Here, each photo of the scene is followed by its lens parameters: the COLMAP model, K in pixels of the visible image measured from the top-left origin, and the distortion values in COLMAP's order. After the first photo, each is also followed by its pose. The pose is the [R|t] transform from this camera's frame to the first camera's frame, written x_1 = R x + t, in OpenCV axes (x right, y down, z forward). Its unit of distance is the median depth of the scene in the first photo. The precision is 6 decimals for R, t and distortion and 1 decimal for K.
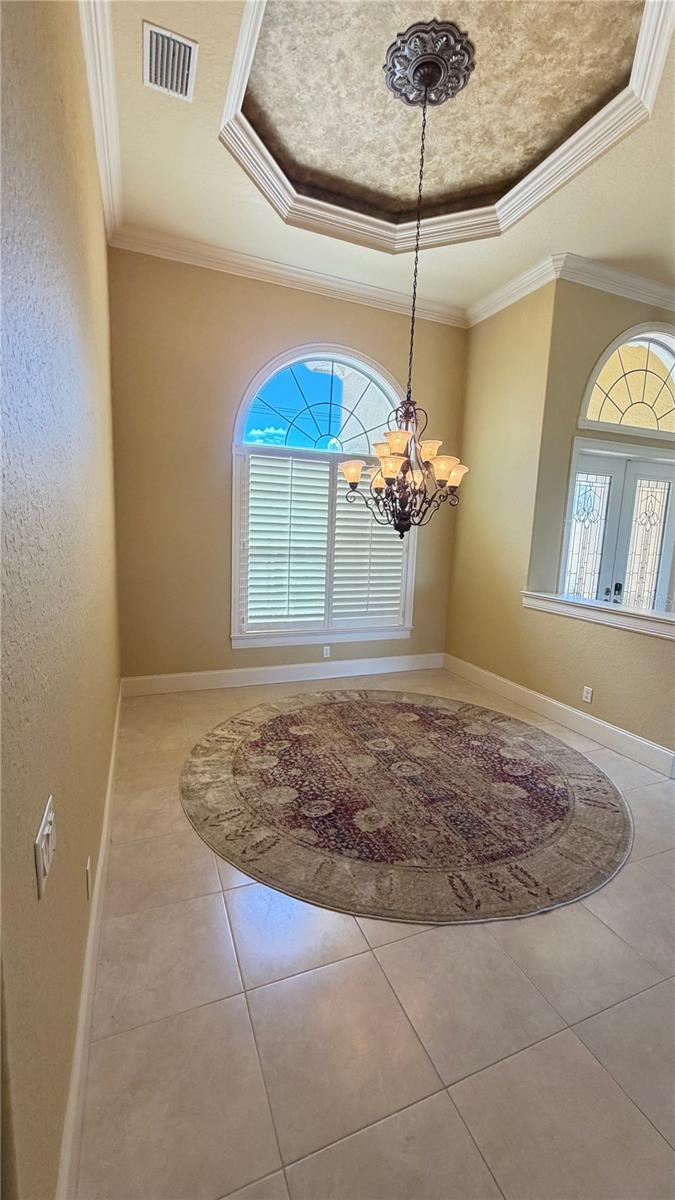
lens RADIAL K [[480.0, 0, 333.2], [0, 480.0, 597.8], [0, 0, 1]] dist [-0.001380, -0.000315]
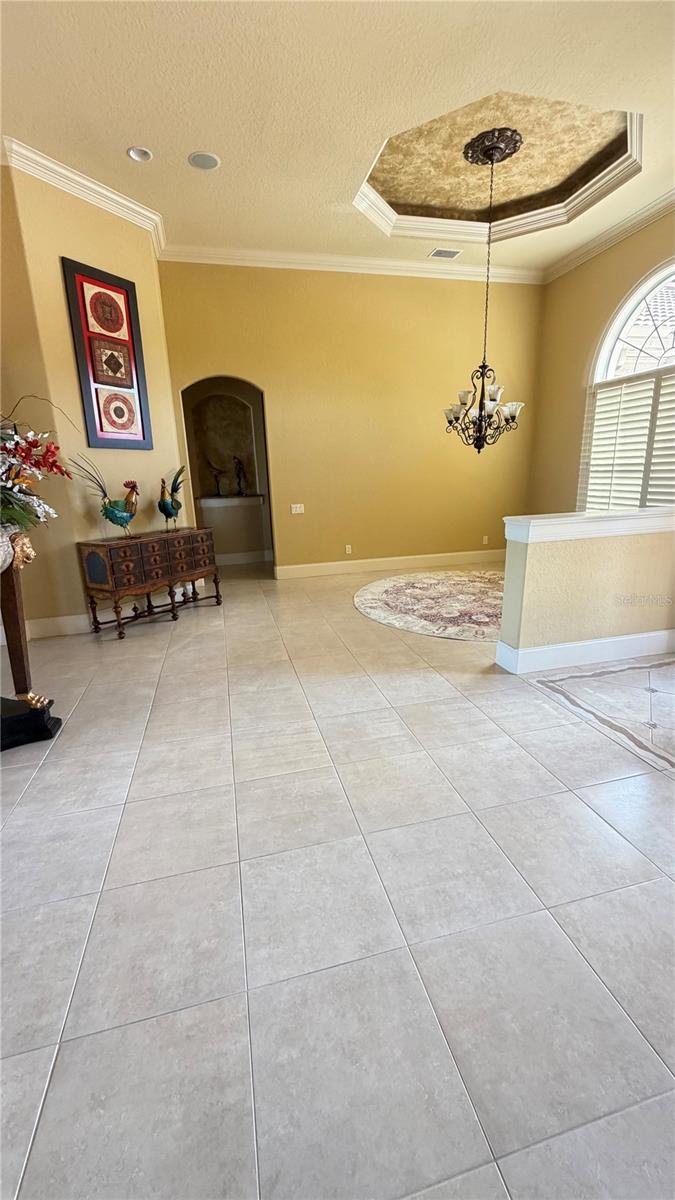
lens RADIAL K [[480.0, 0, 333.2], [0, 480.0, 597.8], [0, 0, 1]] dist [-0.001380, -0.000315]
pose [[-0.147397, 0.220436, -0.964200, 1.689722], [-0.116571, 0.964182, 0.238252, 0.016608], [0.982184, 0.147515, -0.116421, 0.696868]]
